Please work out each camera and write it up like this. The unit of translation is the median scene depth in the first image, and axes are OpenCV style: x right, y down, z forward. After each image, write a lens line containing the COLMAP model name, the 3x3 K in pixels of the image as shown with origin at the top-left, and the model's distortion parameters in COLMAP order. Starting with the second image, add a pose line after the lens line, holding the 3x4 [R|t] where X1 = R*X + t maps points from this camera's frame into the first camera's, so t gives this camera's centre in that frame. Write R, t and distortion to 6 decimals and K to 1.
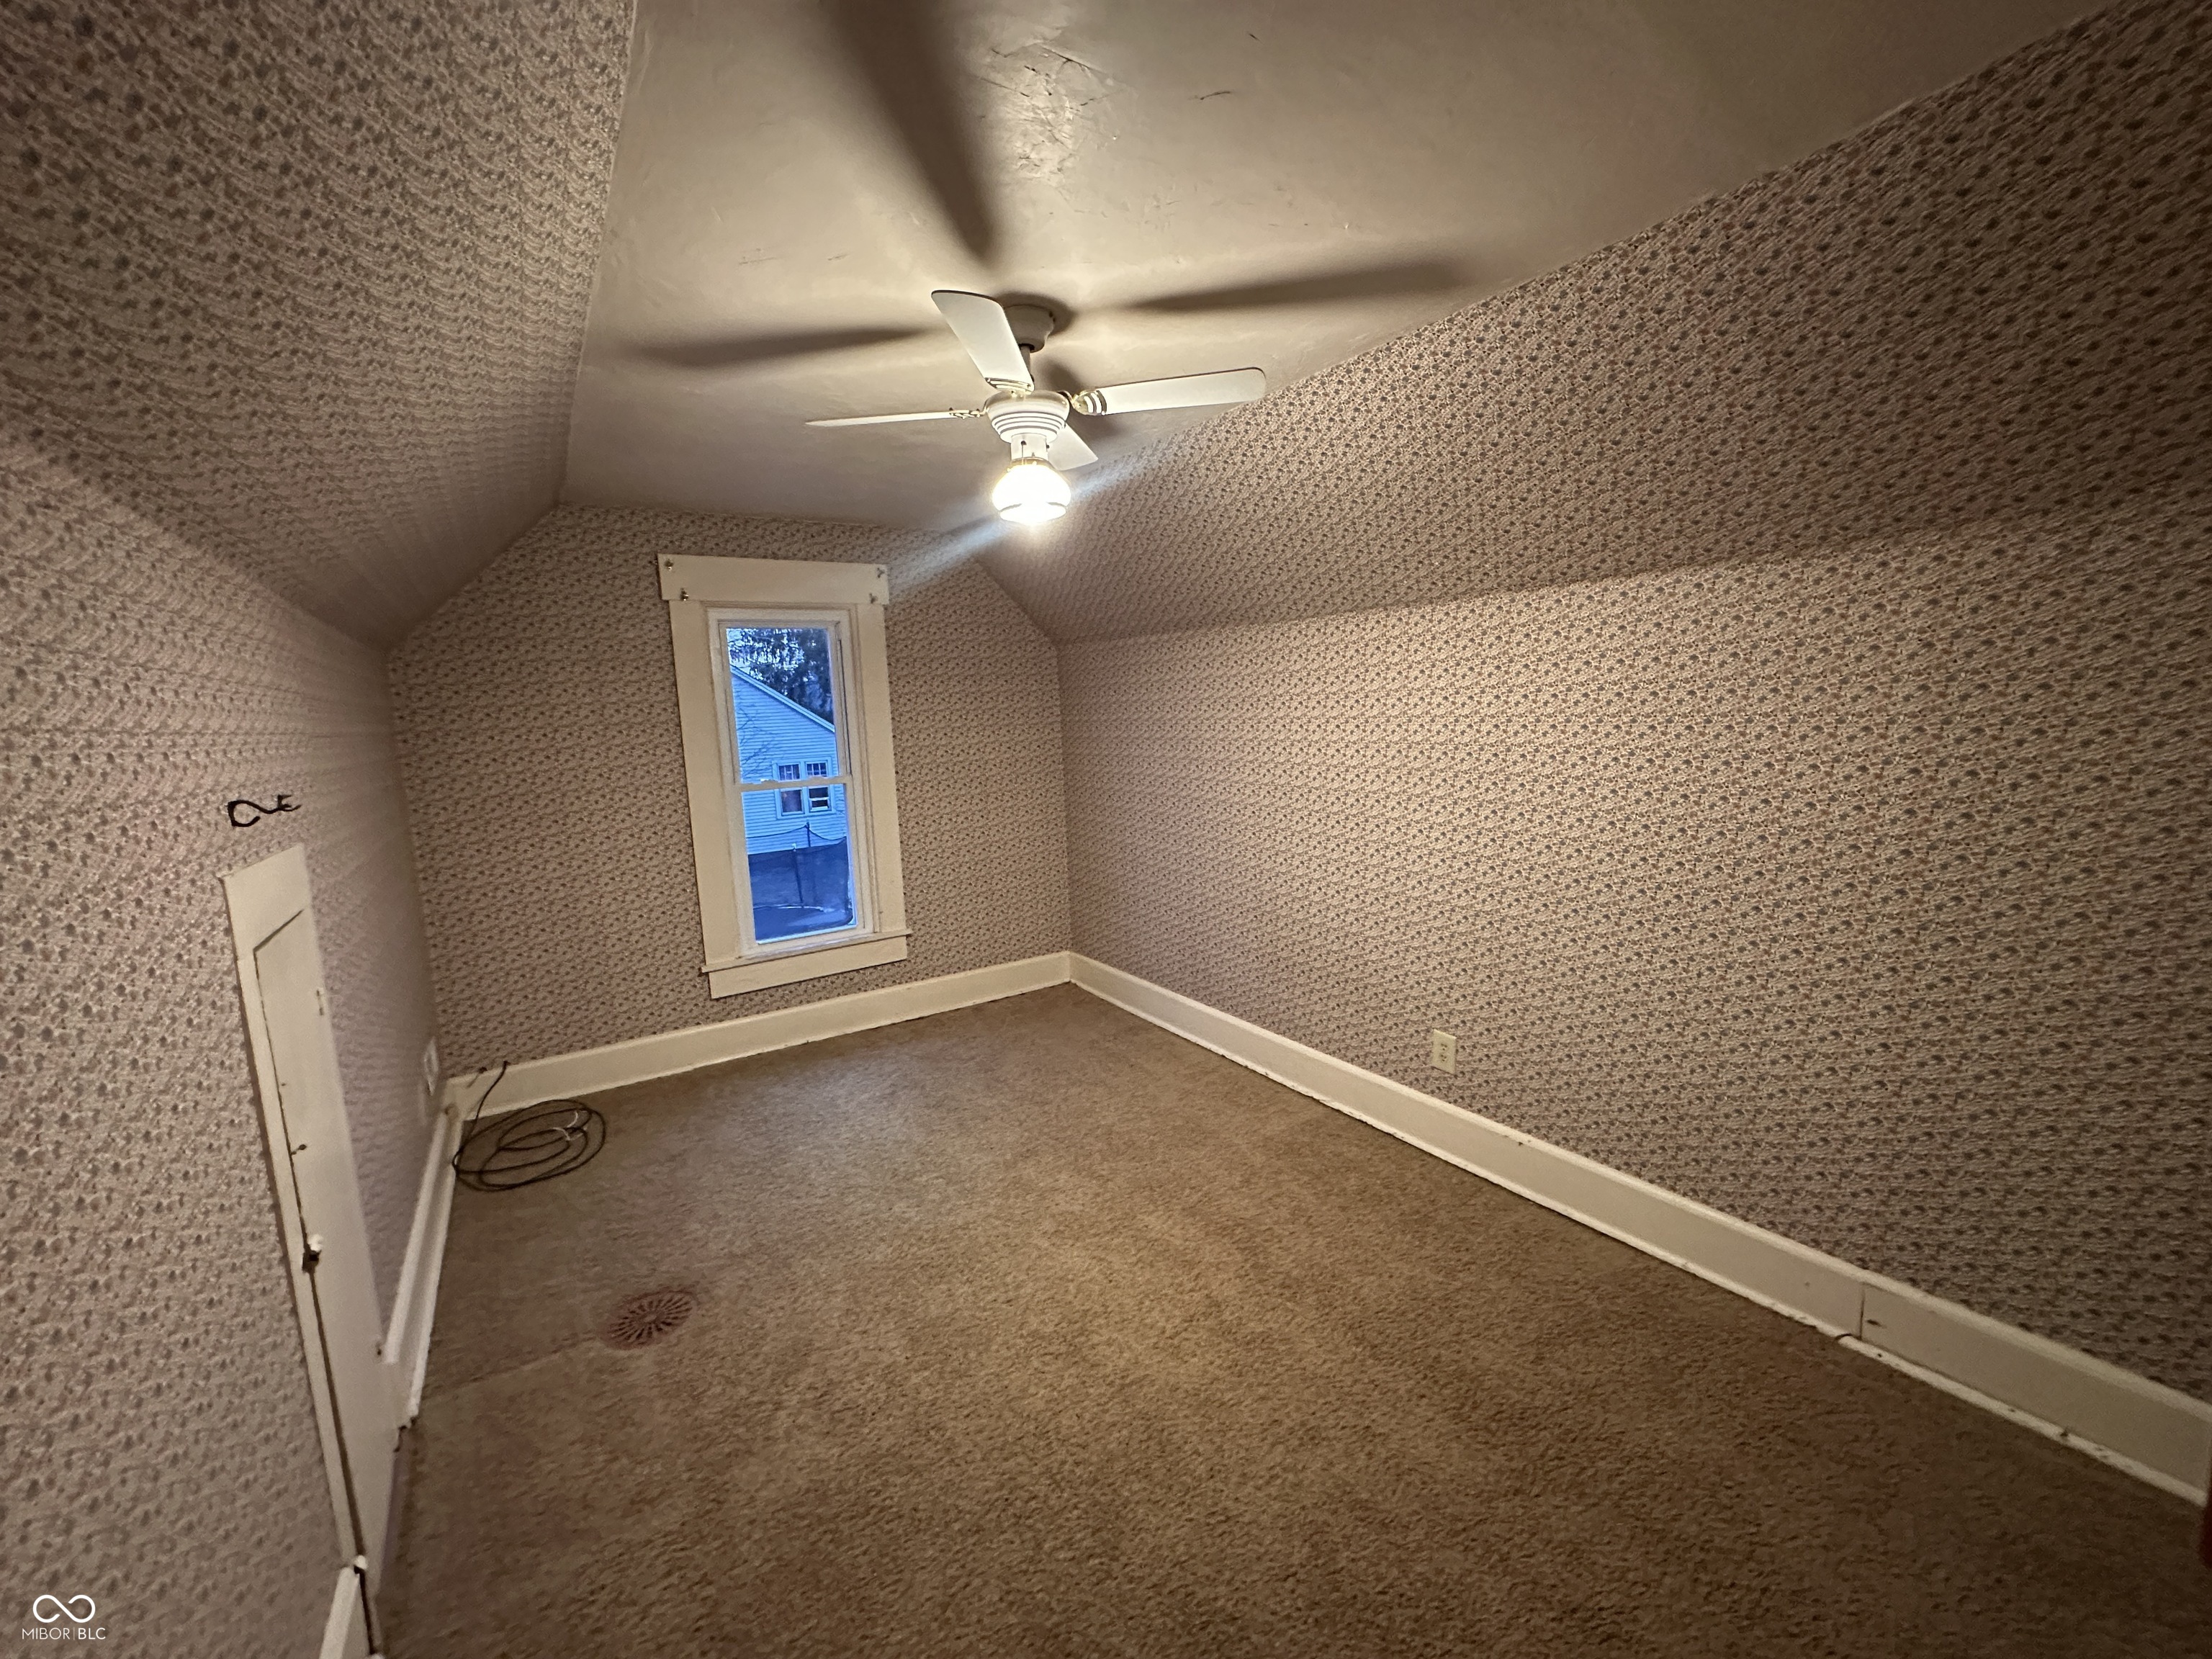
lens RADIAL K [[878.9, 0, 1101.5], [0, 878.9, 832.3], [0, 0, 1]] dist [-0.001822, 0.000064]
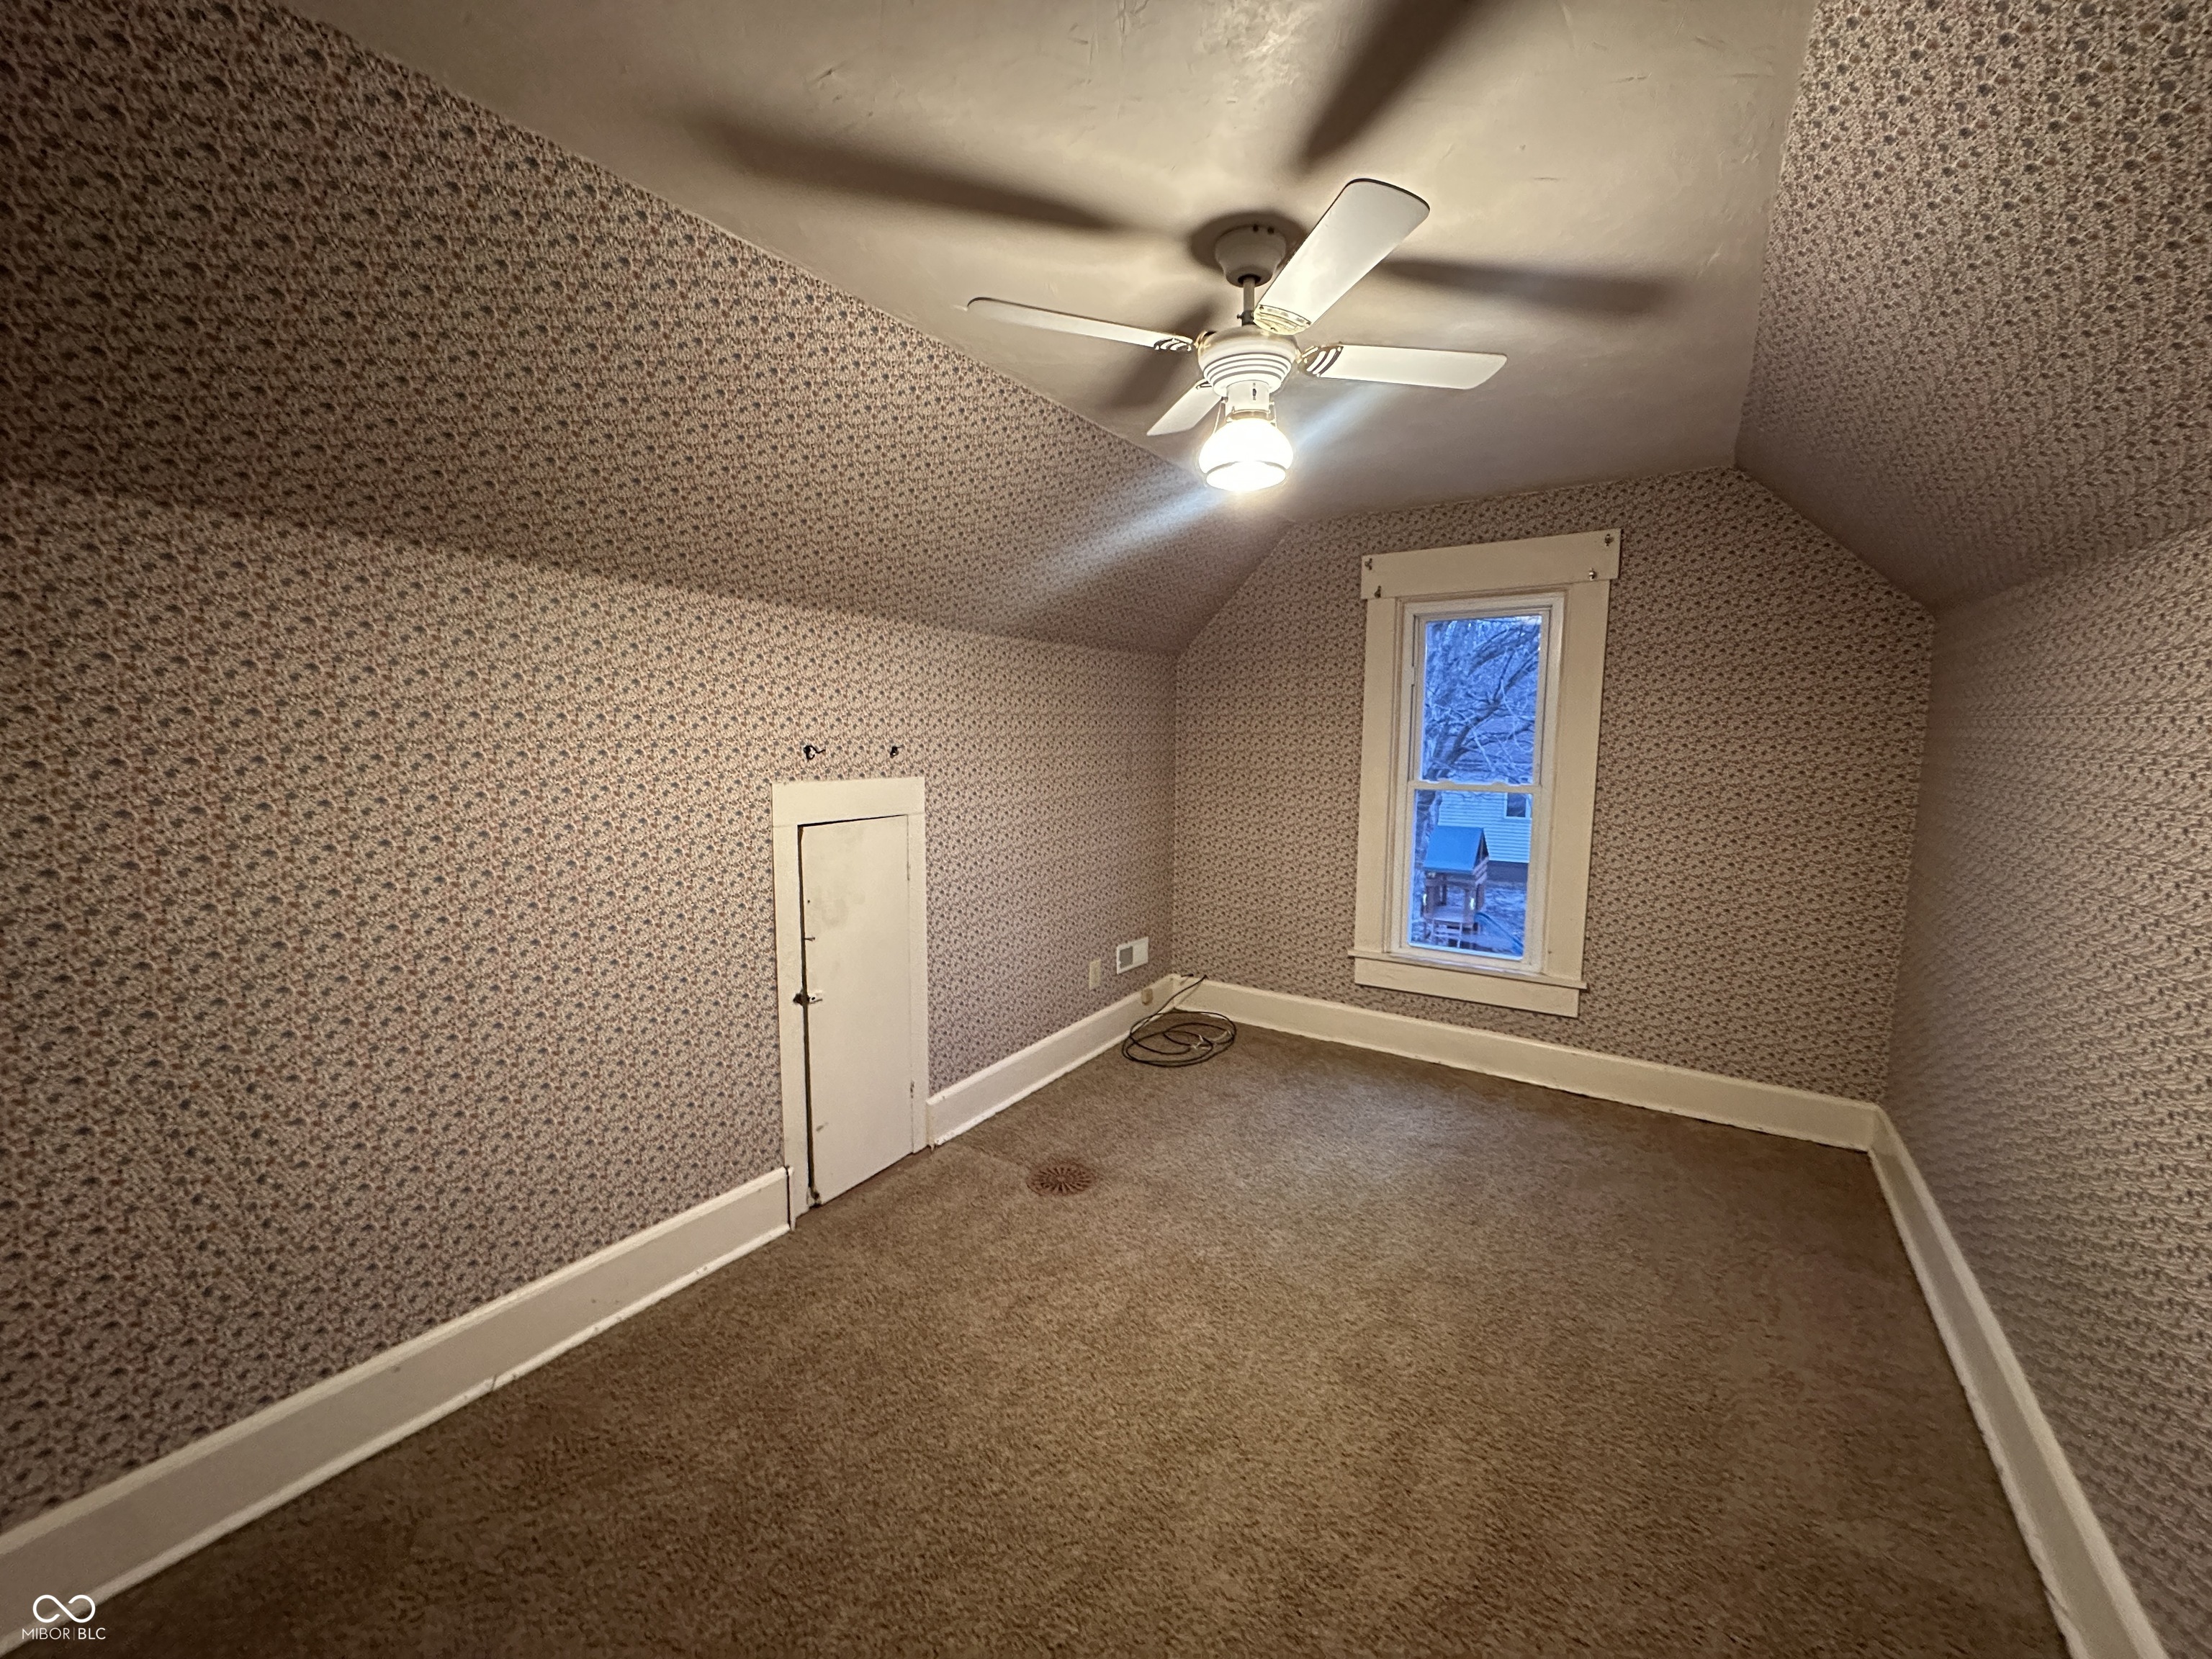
lens RADIAL K [[878.9, 0, 1106.2], [0, 878.9, 829.6], [0, 0, 1]] dist [-0.001822, 0.000064]
pose [[0.400623, 0.152589, -0.903448, 0.343003], [-0.147944, 0.983869, 0.100568, -0.048499], [0.904220, 0.093370, 0.416735, 0.282283]]
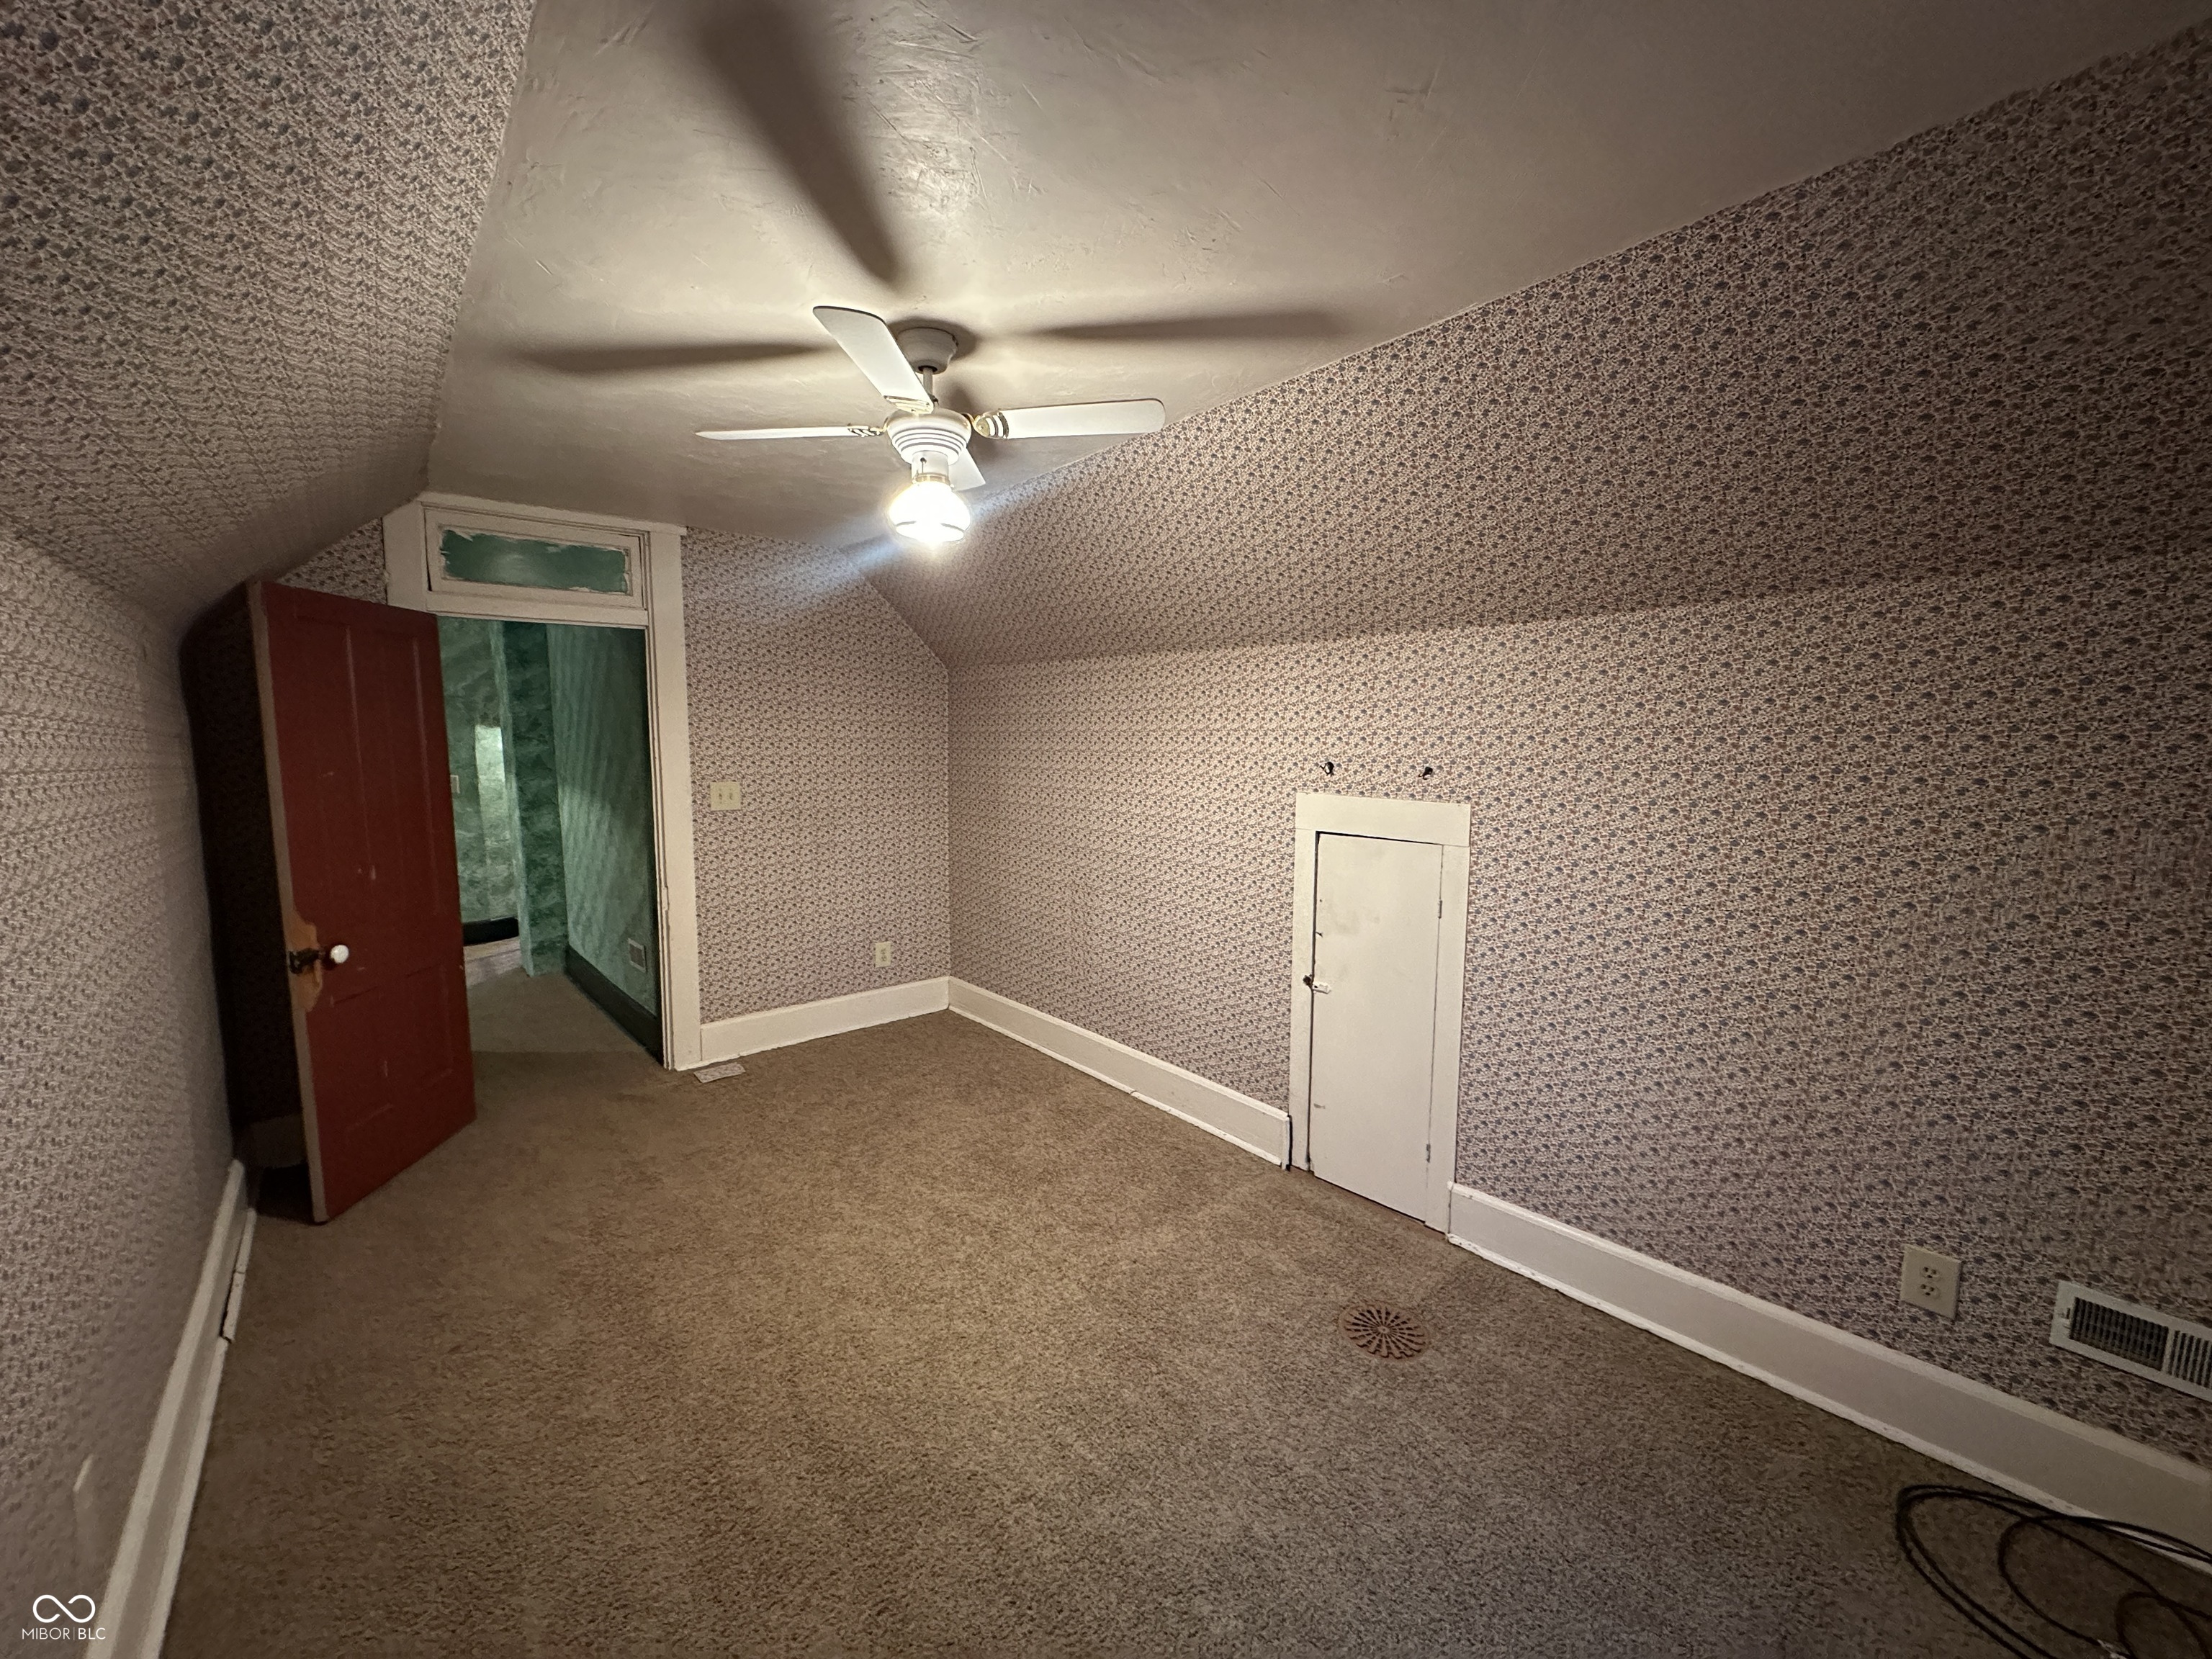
lens RADIAL K [[878.9, 0, 1113.9], [0, 878.9, 822.4], [0, 0, 1]] dist [-0.001822, 0.000064]
pose [[-0.989809, 0.058824, -0.129685, -0.070772], [0.026785, 0.971344, 0.236164, -0.139894], [0.139861, 0.230284, -0.963020, 1.036577]]
